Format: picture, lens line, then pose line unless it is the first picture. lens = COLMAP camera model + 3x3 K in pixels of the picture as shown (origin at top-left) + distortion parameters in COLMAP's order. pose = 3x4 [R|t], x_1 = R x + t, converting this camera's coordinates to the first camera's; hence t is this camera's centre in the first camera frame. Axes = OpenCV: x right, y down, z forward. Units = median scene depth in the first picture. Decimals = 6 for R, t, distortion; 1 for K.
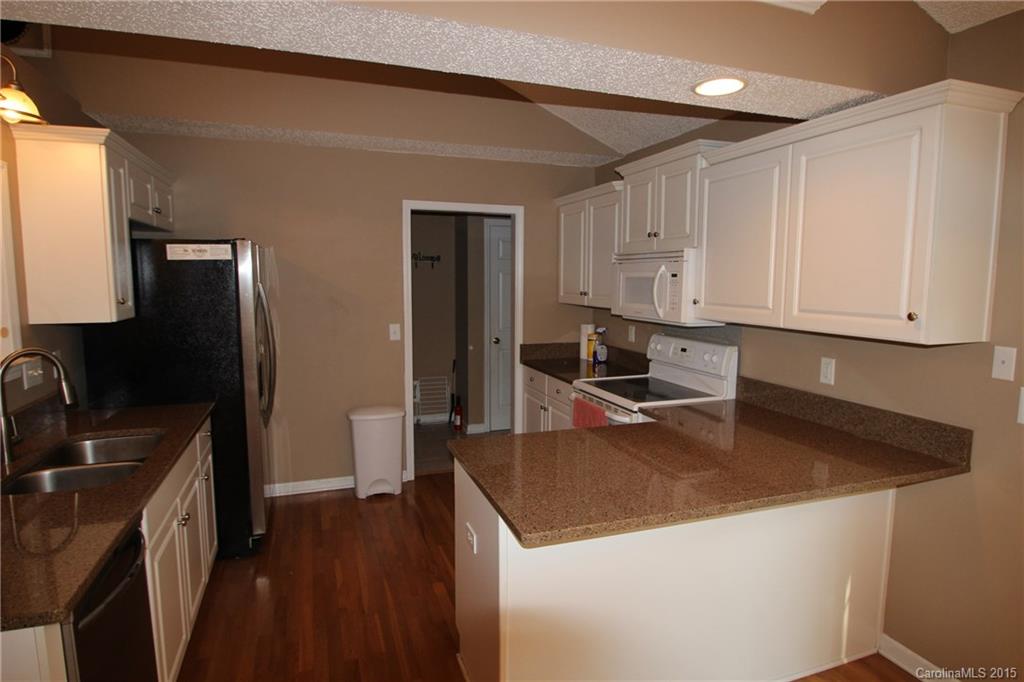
lens RADIAL K [[582.3, 0, 515.7], [0, 582.3, 340.4], [0, 0, 1]] dist [-0.005000, -0.006191]
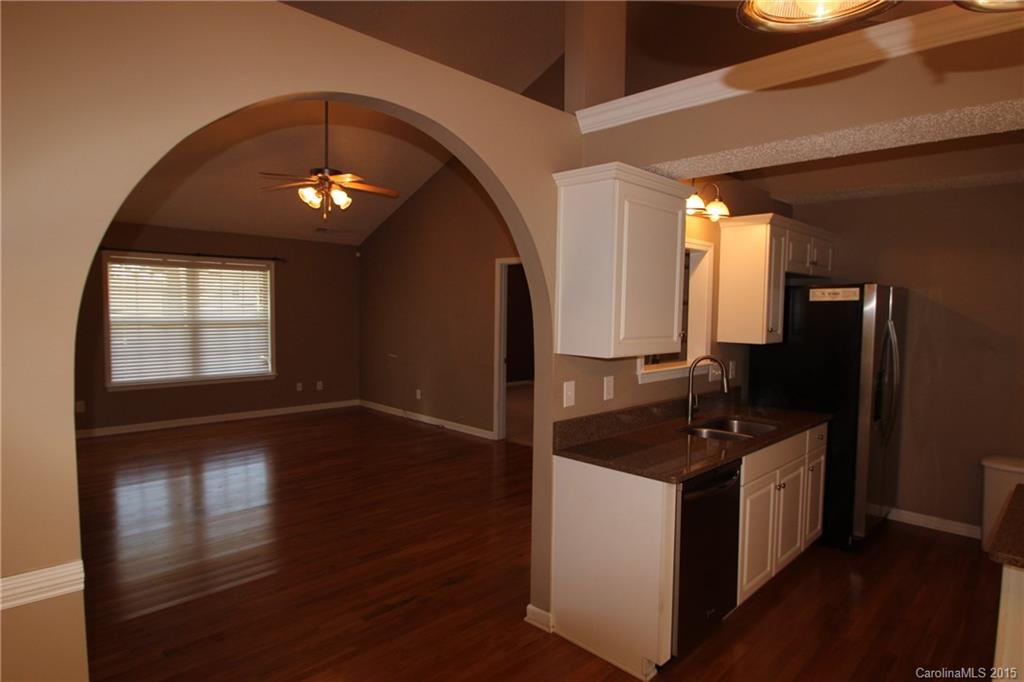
lens RADIAL K [[576.0, 0, 513.2], [0, 576.0, 342.5], [0, 0, 1]] dist [-0.003883, -0.001258]
pose [[0.423744, 0.061230, -0.903710, 0.308183], [-0.114865, 0.993290, 0.013439, 0.015451], [0.898469, 0.098110, 0.427934, -0.159001]]
